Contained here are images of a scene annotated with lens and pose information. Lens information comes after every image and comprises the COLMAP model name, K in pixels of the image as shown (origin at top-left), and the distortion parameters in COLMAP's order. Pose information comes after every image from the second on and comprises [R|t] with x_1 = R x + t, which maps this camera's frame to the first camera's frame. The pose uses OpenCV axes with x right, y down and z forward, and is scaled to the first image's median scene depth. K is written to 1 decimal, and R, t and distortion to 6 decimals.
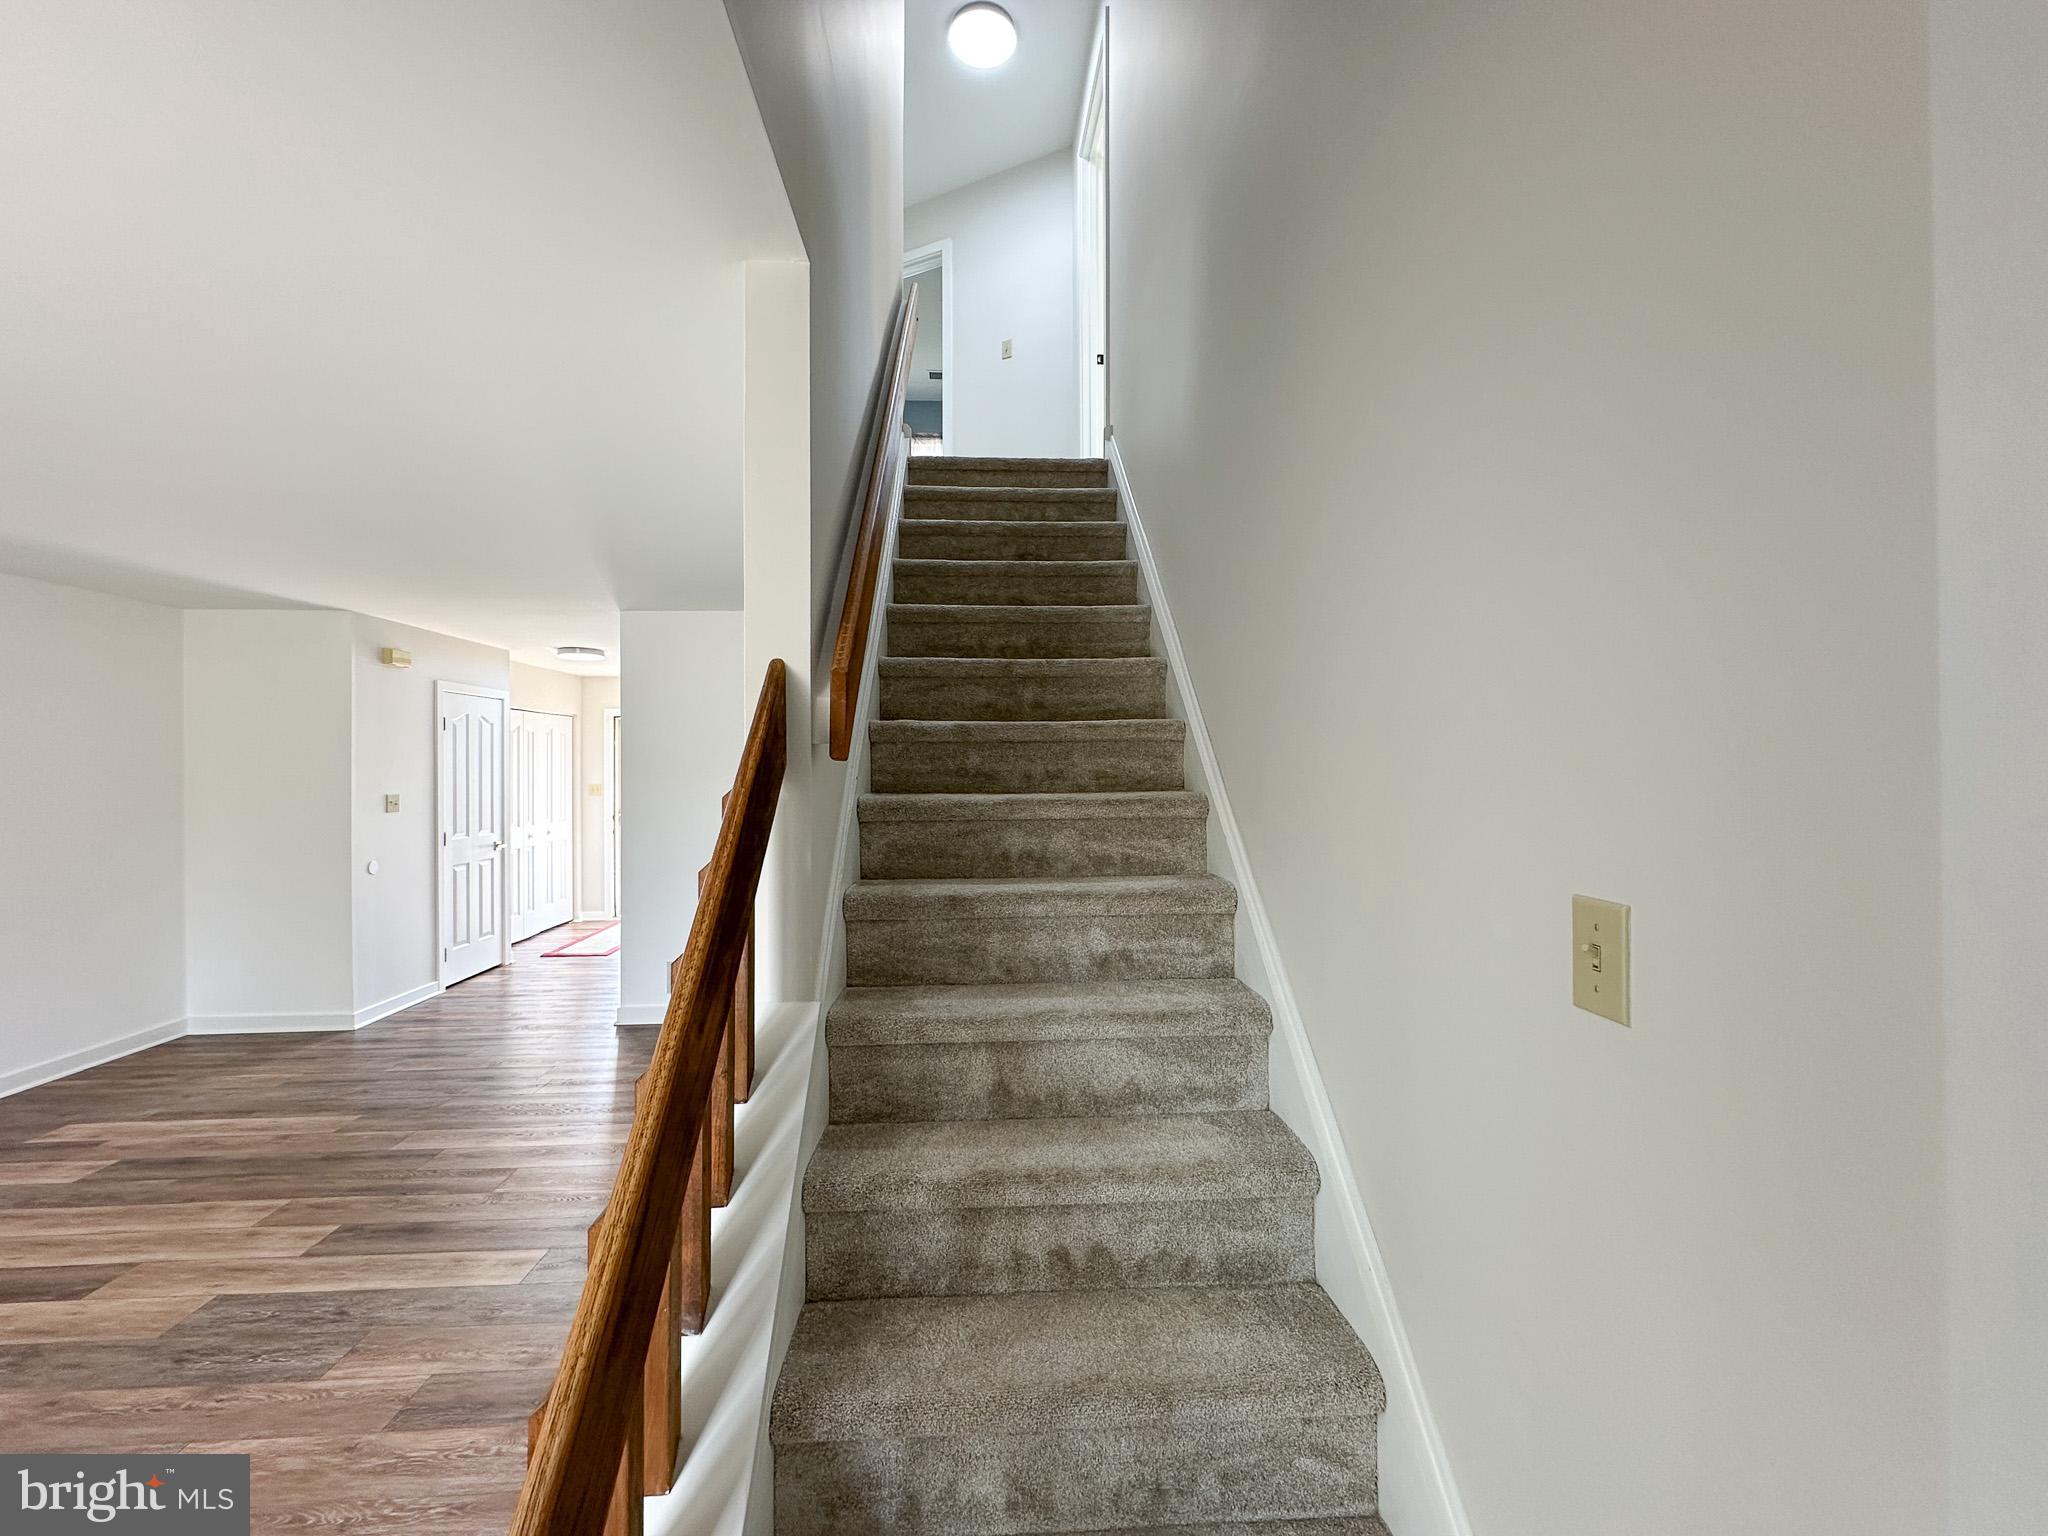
lens RADIAL K [[816.1, 0, 1024.0], [0, 816.1, 768.0], [0, 0, 1]] dist [-0.001550, -0.000238]
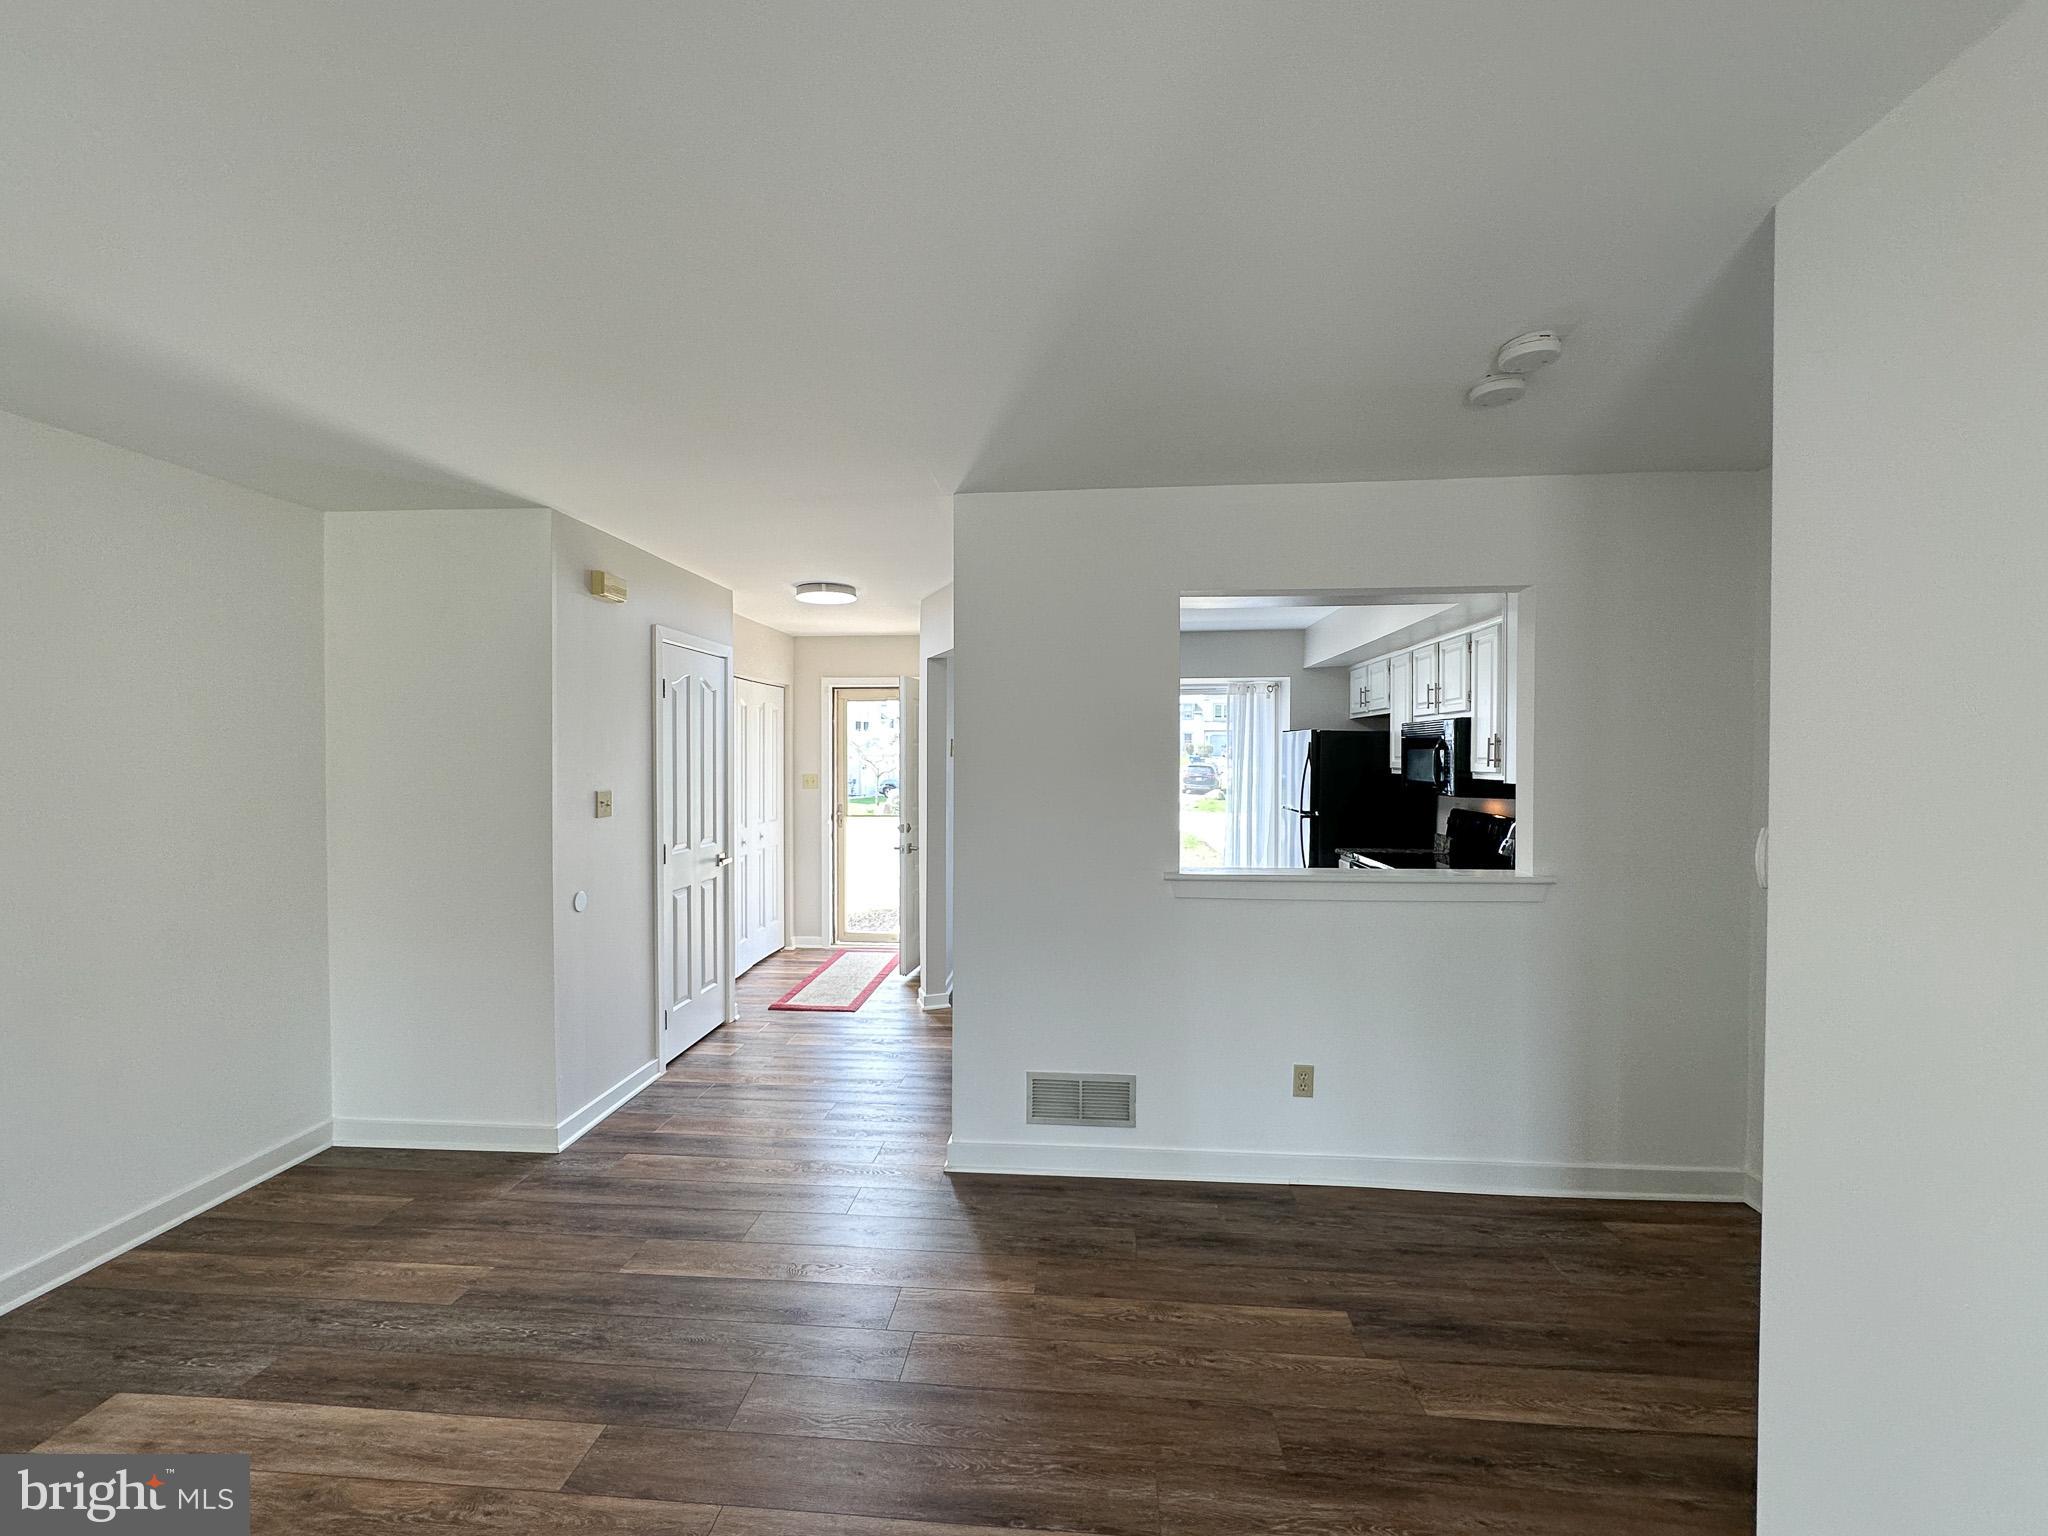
lens RADIAL K [[849.2, 0, 1022.3], [0, 849.2, 770.9], [0, 0, 1]] dist [-0.001159, 0.000243]
pose [[0.989700, 0.007939, -0.142939, -0.385259], [-0.005475, 0.999830, 0.017621, 0.002056], [0.143055, -0.016657, 0.989575, 0.413566]]
